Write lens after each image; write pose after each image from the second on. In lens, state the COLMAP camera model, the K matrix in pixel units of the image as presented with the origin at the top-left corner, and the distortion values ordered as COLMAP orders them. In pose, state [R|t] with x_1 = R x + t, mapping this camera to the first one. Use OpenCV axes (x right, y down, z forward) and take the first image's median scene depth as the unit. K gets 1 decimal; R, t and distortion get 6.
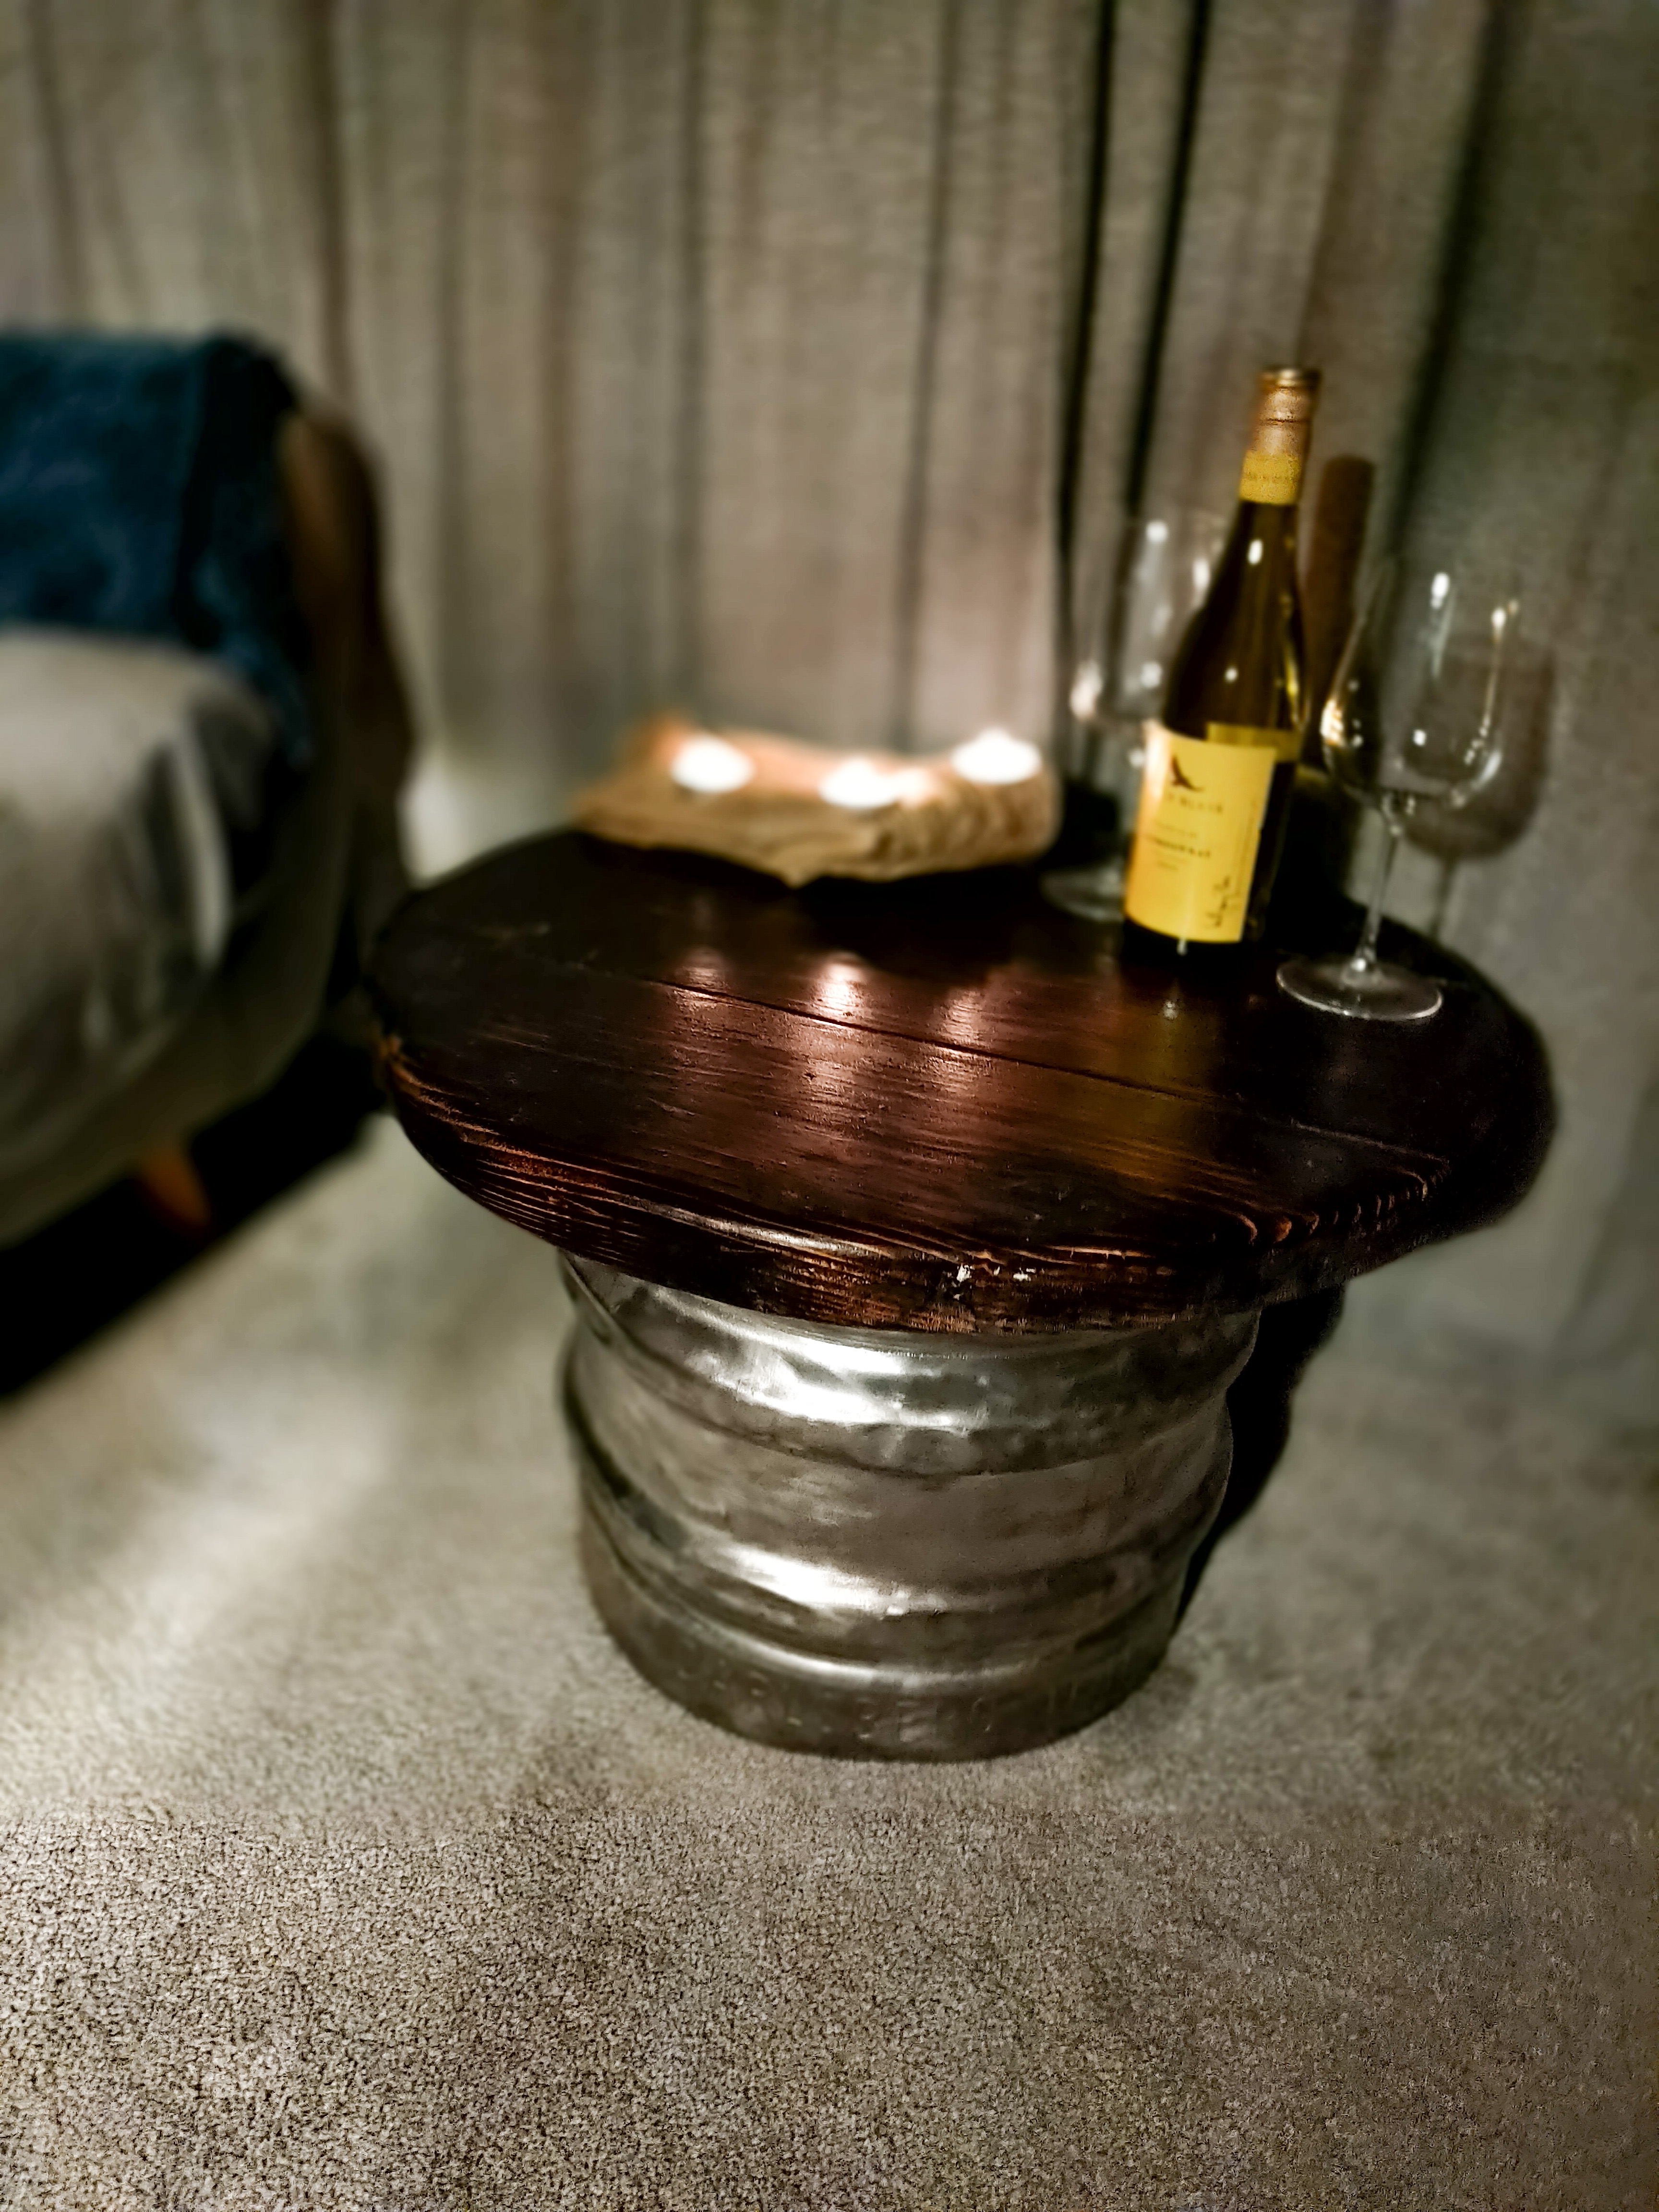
lens RADIAL K [[1645.4, 0, 838.3], [0, 1645.4, 1098.6], [0, 0, 1]] dist [-0.002886, -0.022563]
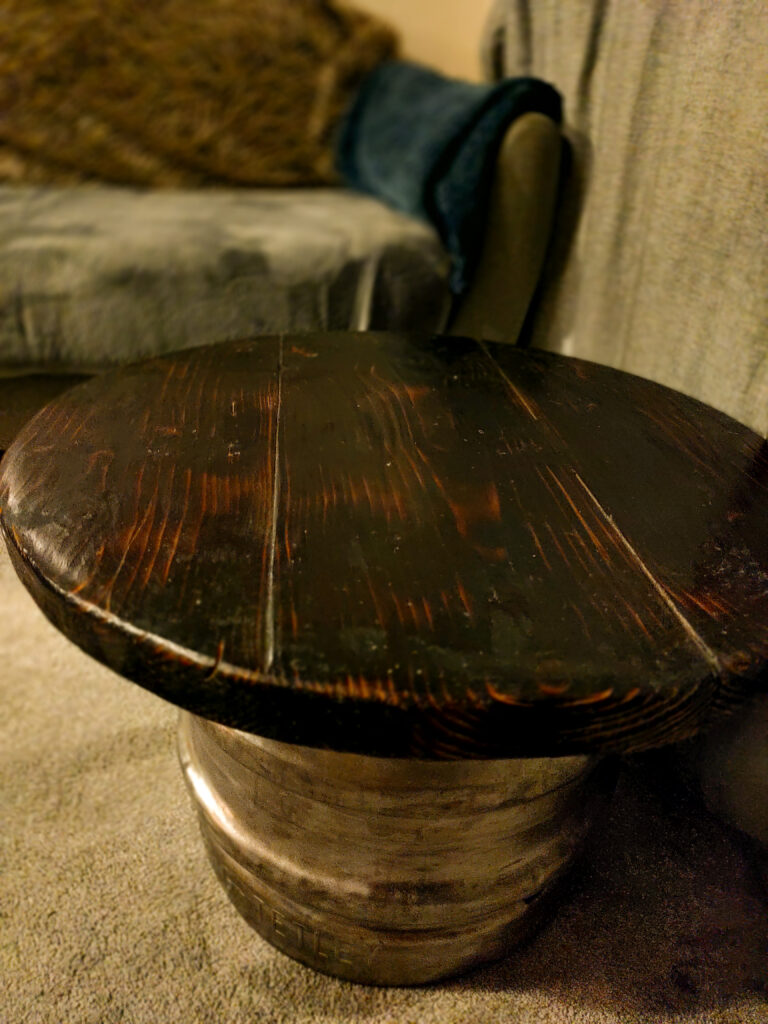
lens RADIAL K [[761.7, 0, 390.0], [0, 761.7, 508.2], [0, 0, 1]] dist [-0.002886, -0.022563]
pose [[0.465250, 0.387441, -0.795884, 0.586661], [-0.421998, 0.887452, 0.185330, -0.138251], [0.778113, 0.249636, 0.576387, 0.591249]]
